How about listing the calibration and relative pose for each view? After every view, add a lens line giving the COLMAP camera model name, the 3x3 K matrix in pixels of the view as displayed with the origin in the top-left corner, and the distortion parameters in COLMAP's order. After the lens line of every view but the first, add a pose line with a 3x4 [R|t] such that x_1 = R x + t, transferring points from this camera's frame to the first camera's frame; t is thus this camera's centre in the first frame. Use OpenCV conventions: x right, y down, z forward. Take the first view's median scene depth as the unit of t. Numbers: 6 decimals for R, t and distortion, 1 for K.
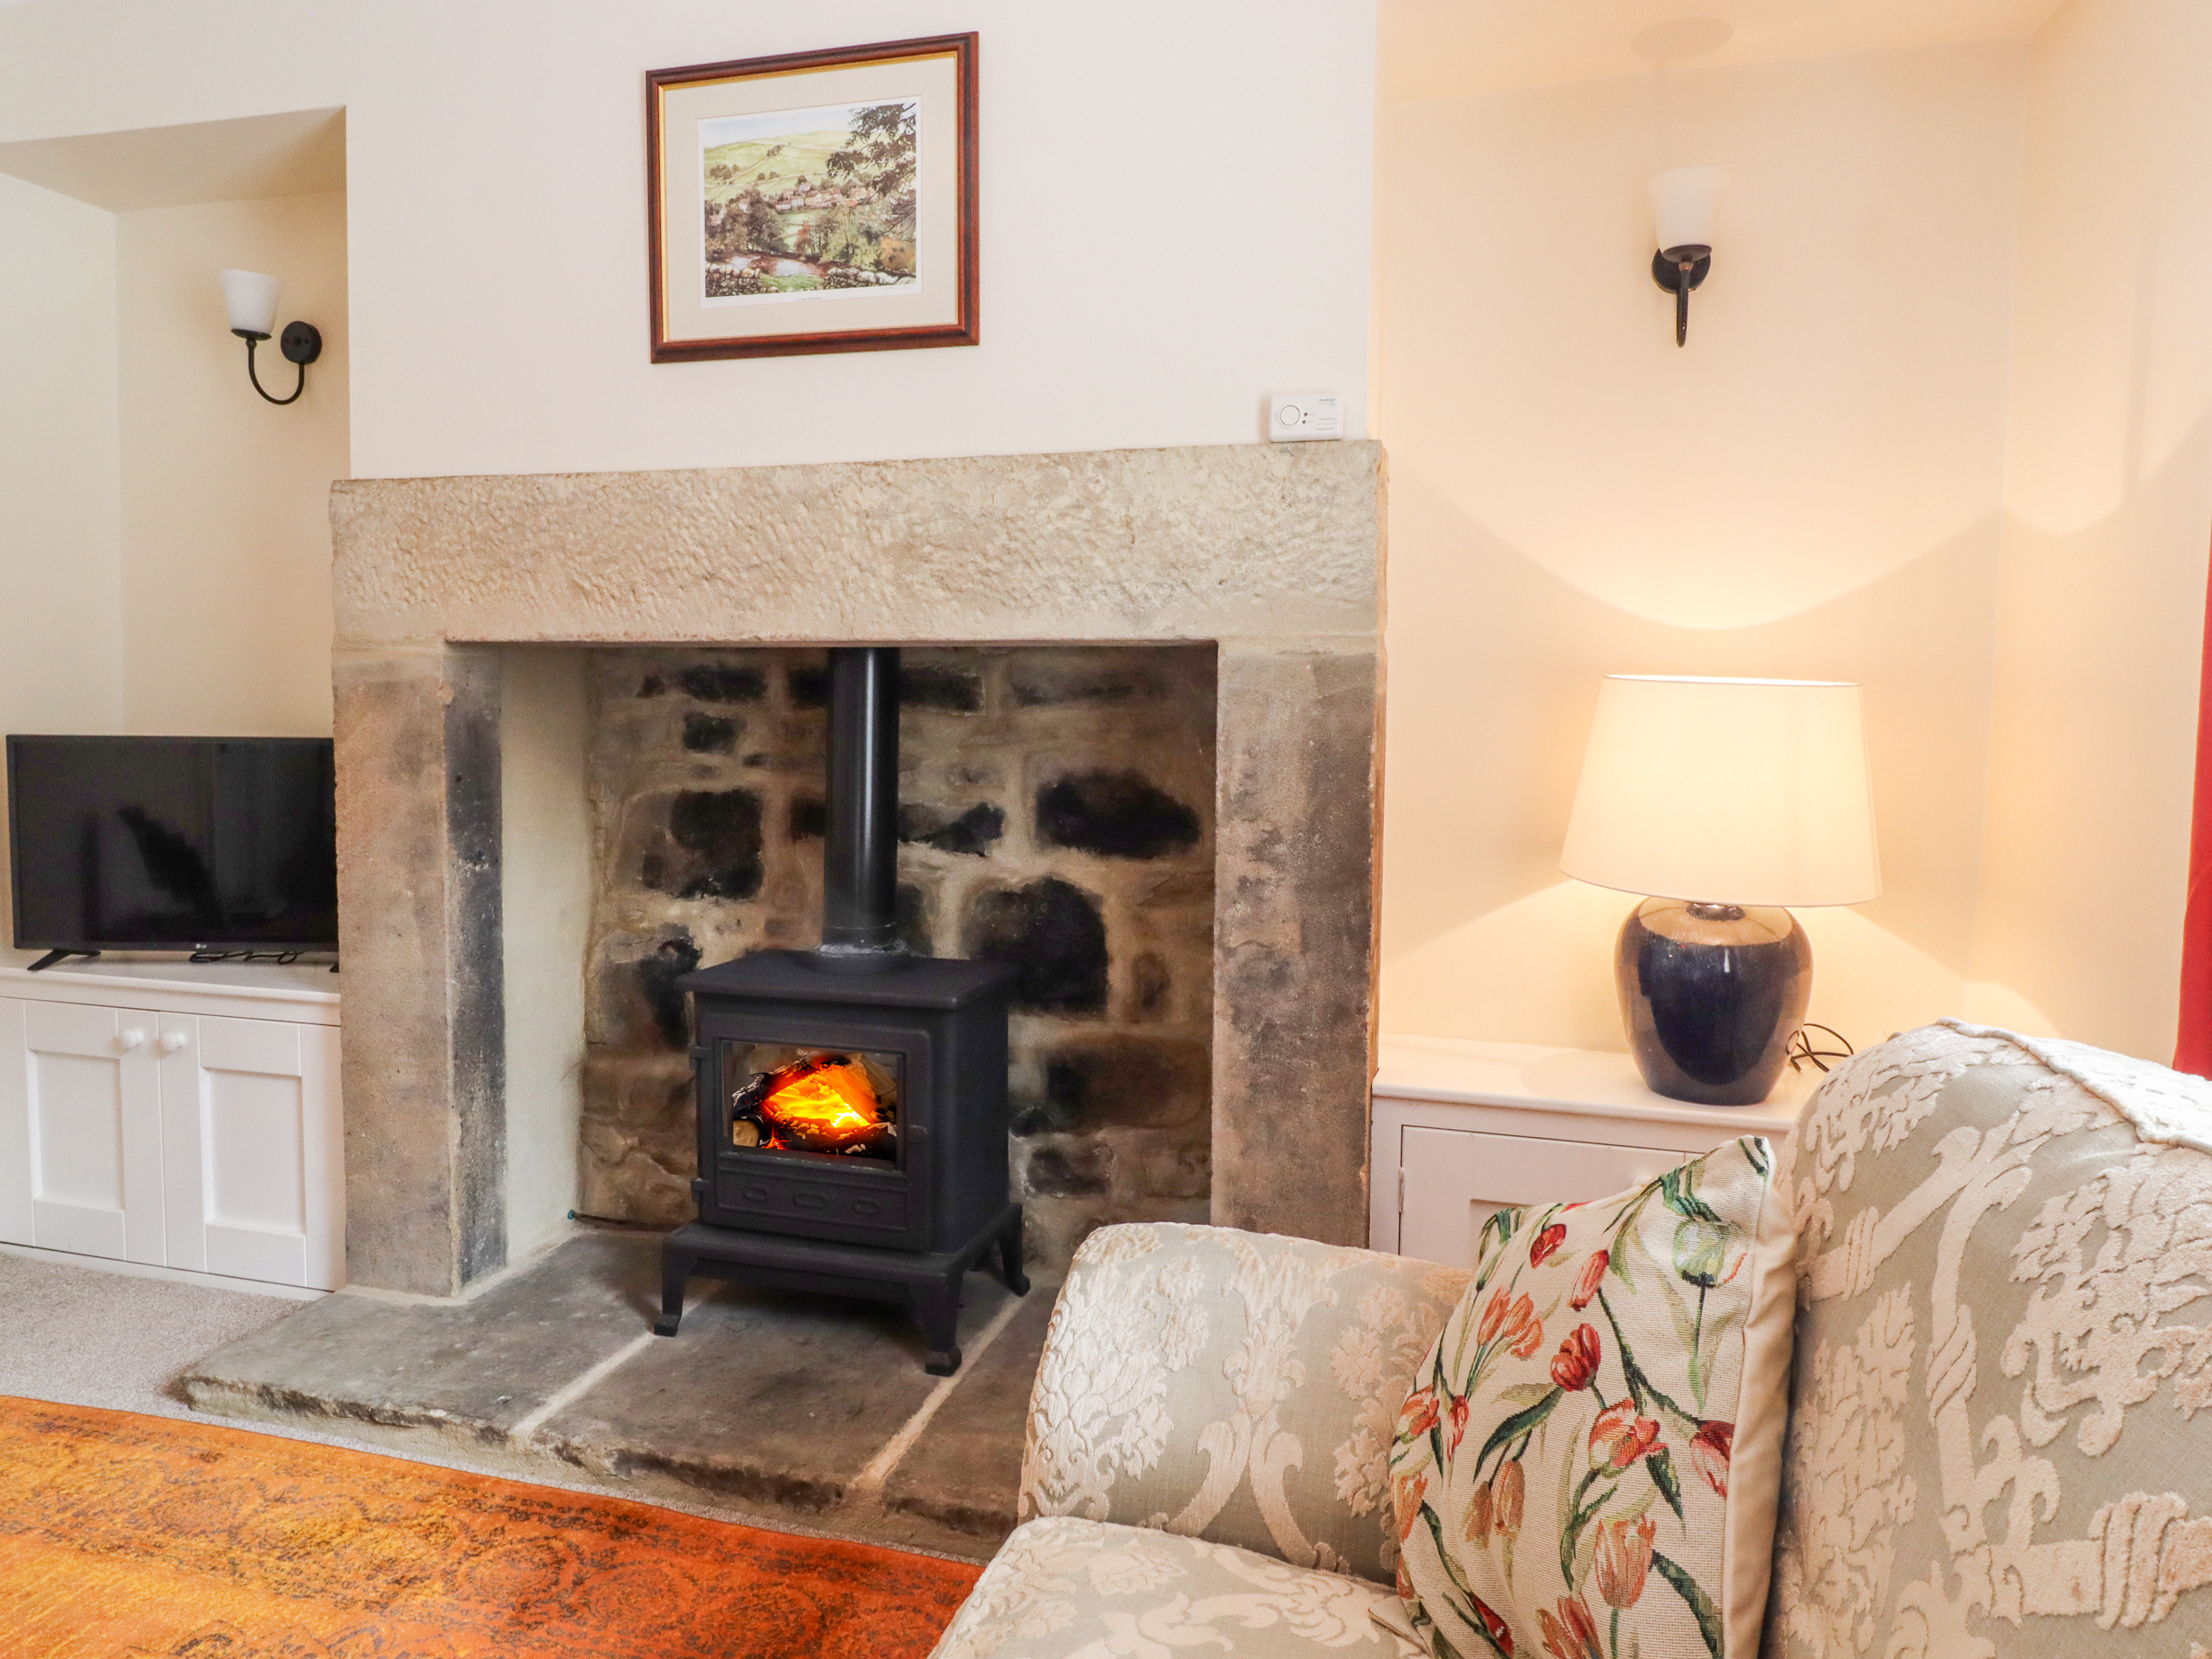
lens RADIAL K [[1387.1, 0, 1104.5], [0, 1387.1, 807.8], [0, 0, 1]] dist [-0.007901, 0.001592]
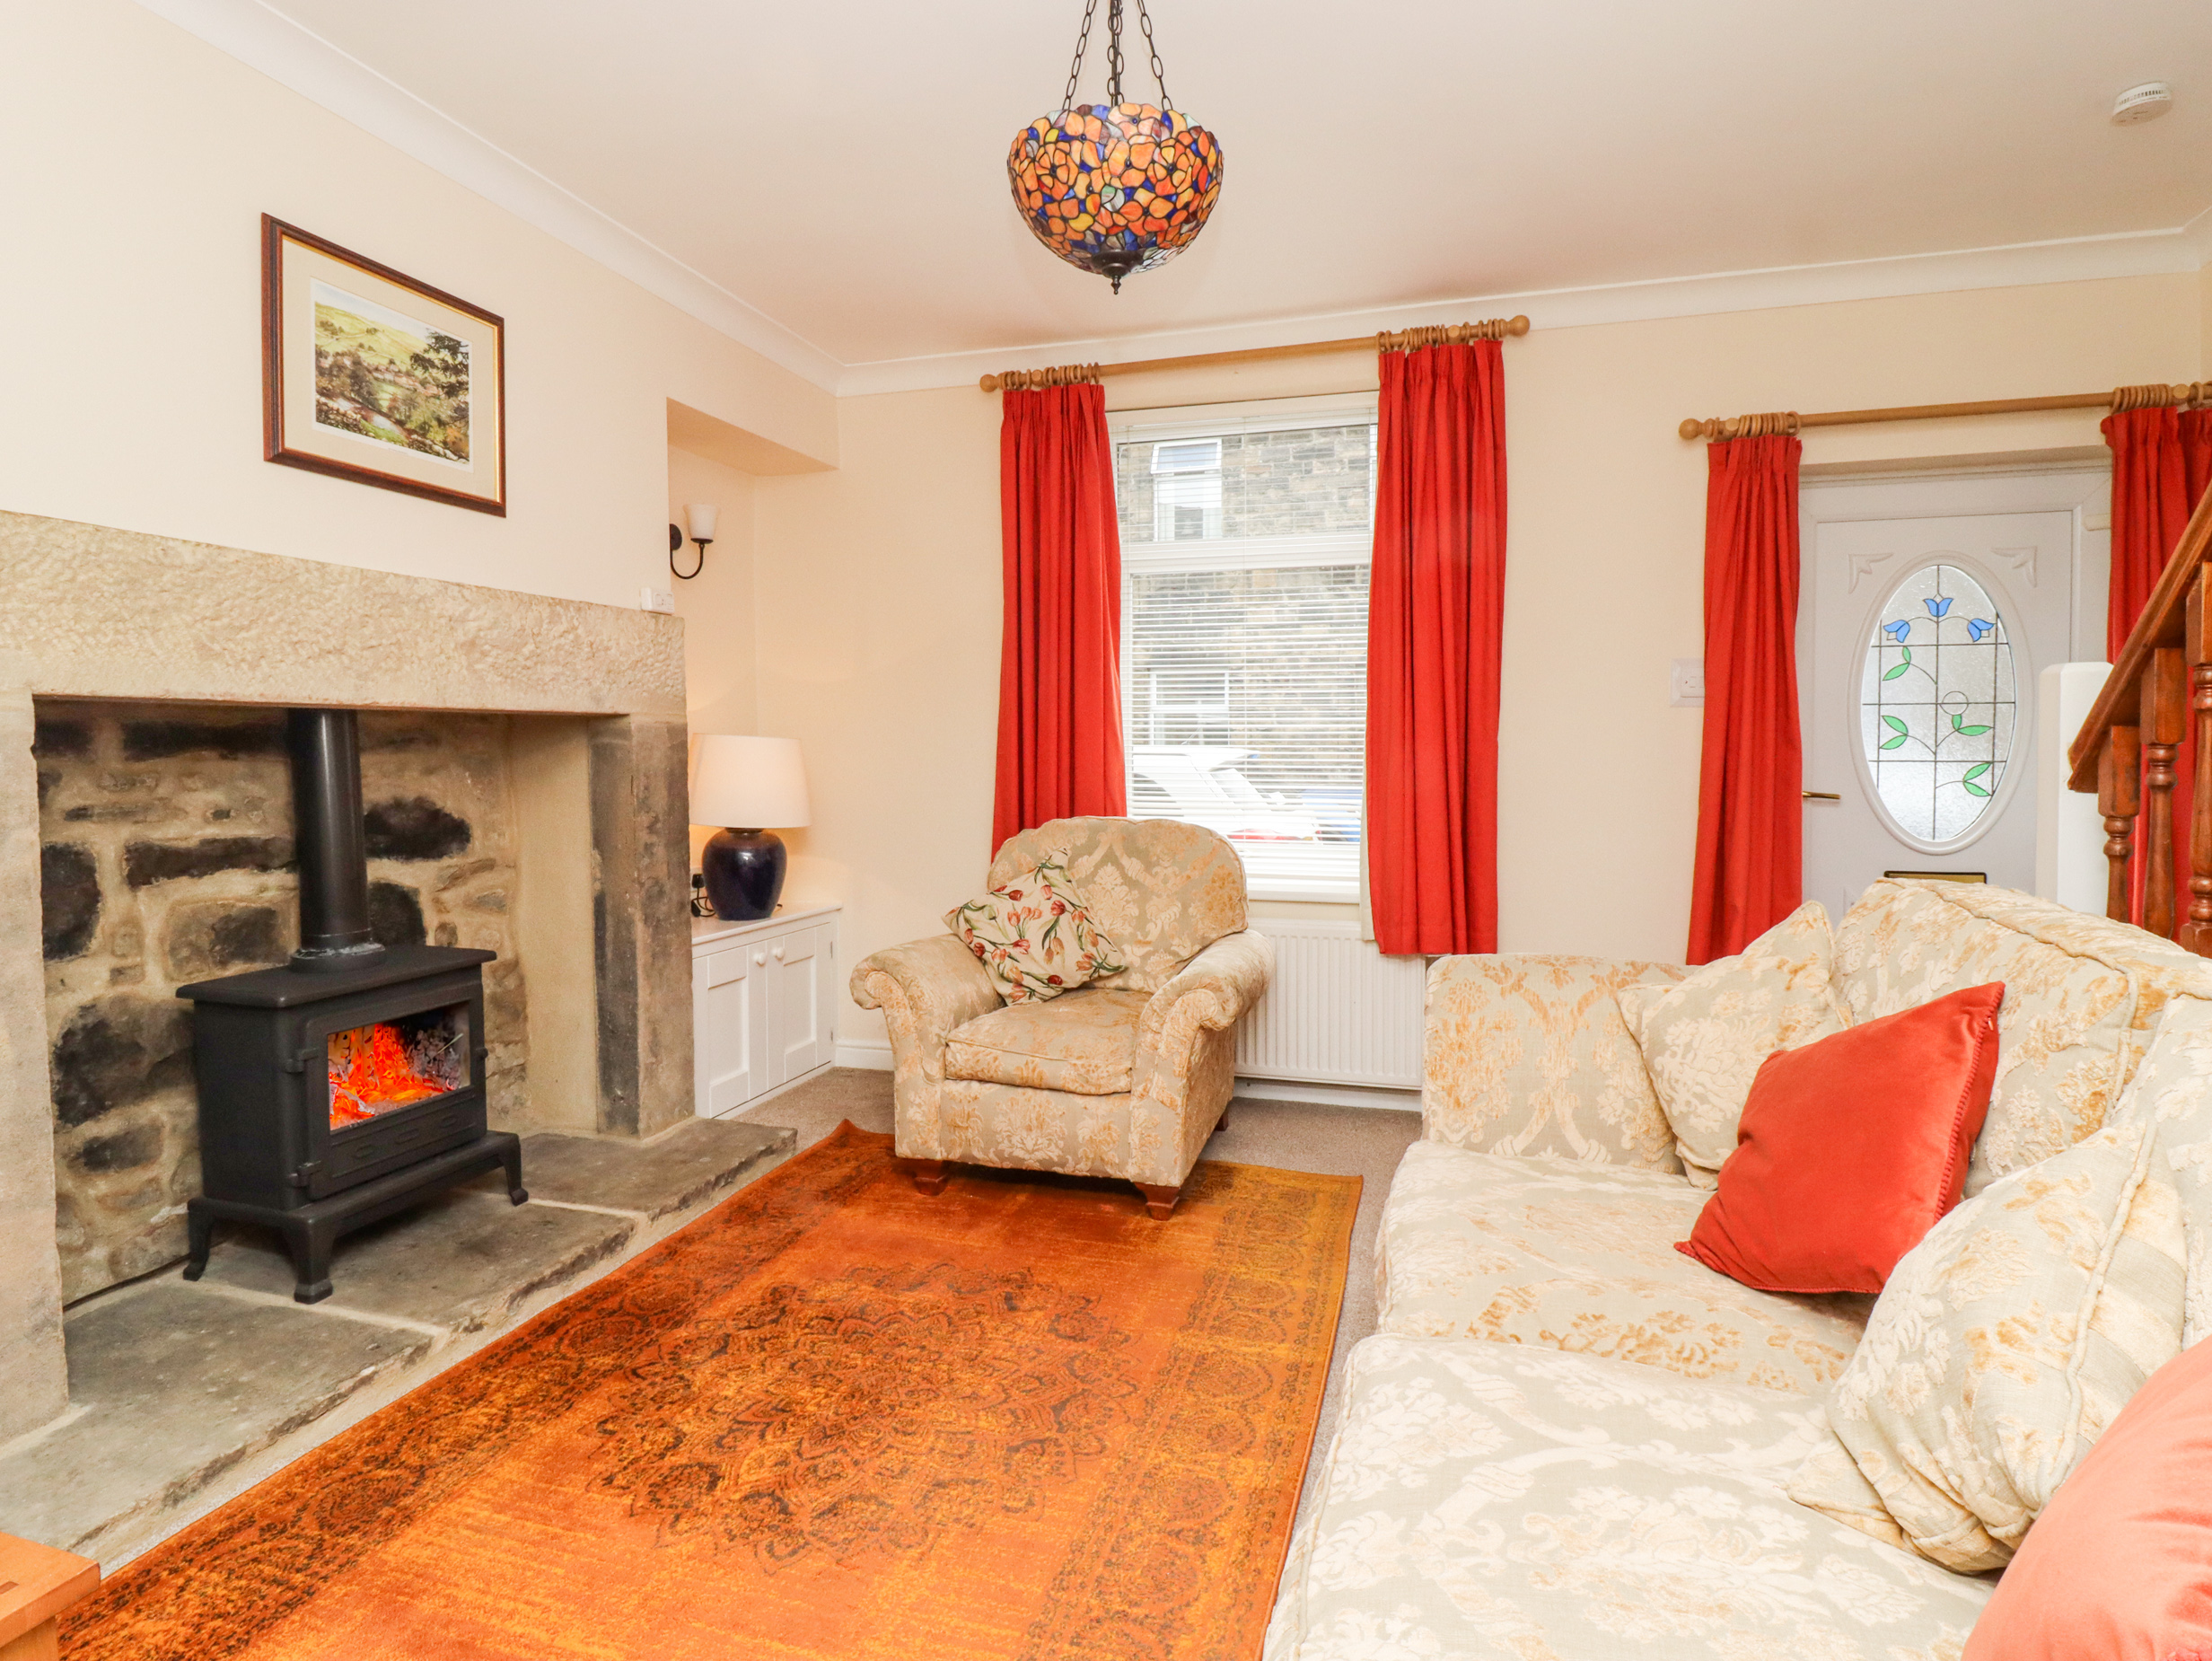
lens RADIAL K [[1185.8, 0, 1100.7], [0, 1185.8, 824.1], [0, 0, 1]] dist [-0.030539, -0.002046]
pose [[0.042861, -0.075605, 0.996216, -1.344766], [0.076179, 0.994477, 0.072196, -0.039451], [-0.996173, 0.072797, 0.048384, 0.297897]]
